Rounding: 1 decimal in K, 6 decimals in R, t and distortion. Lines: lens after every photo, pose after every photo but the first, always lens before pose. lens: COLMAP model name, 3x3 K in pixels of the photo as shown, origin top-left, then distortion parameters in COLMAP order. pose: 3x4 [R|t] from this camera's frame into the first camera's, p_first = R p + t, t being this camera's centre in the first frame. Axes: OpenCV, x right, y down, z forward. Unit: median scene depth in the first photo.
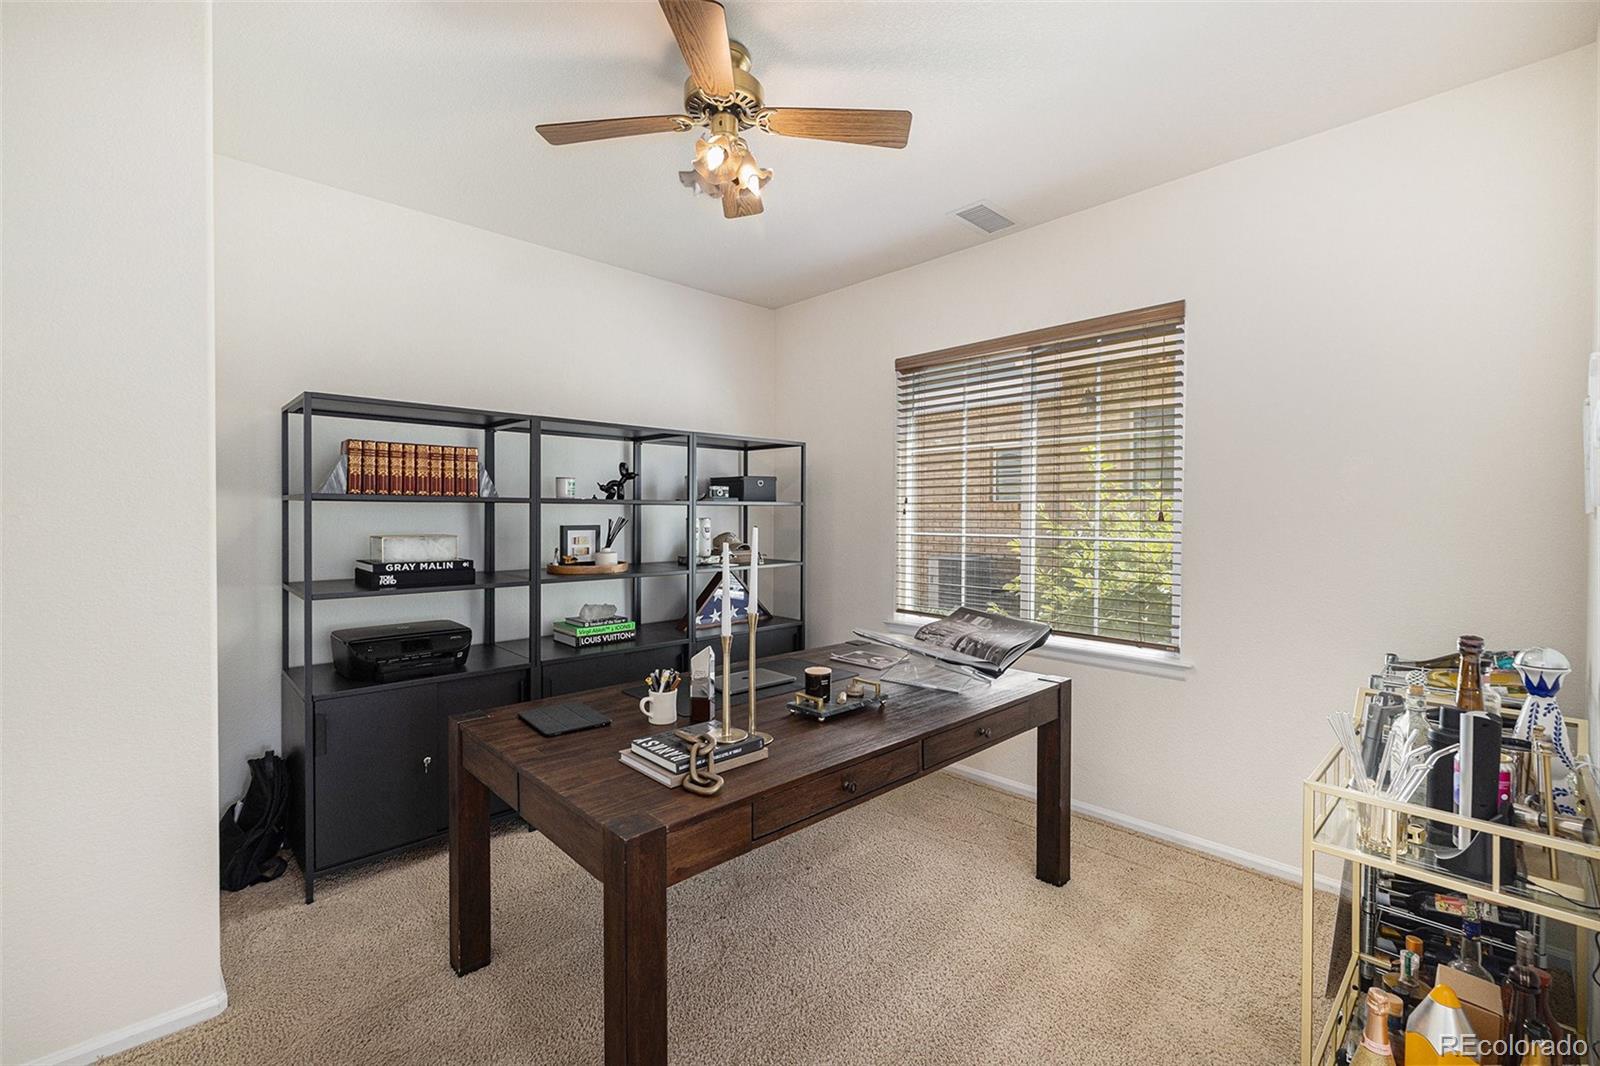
lens RADIAL K [[677.4, 0, 803.1], [0, 677.4, 526.9], [0, 0, 1]] dist [0.001833, -0.000056]
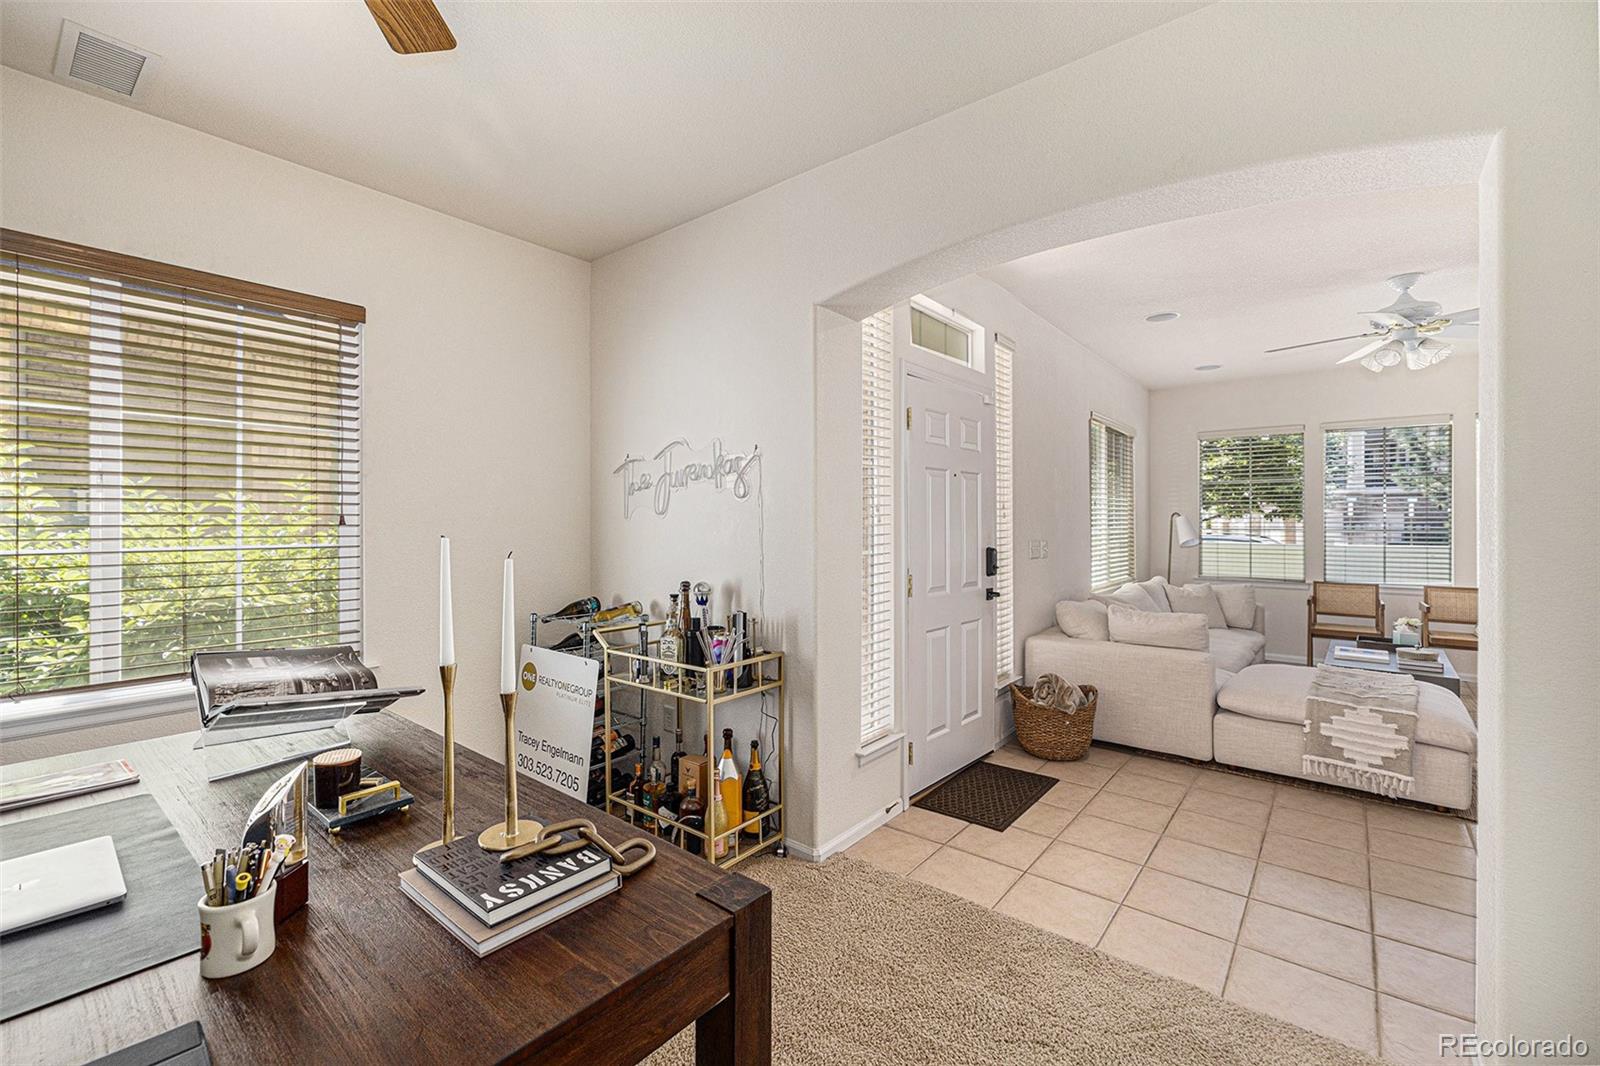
lens RADIAL K [[672.9, 0, 787.5], [0, 672.9, 518.6], [0, 0, 1]] dist [0.002231, 0.000077]
pose [[-0.113448, 0.002482, 0.993541, -0.519380], [0.014630, 0.999893, -0.000827, -0.007863], [-0.993436, 0.014442, -0.113472, 0.492260]]
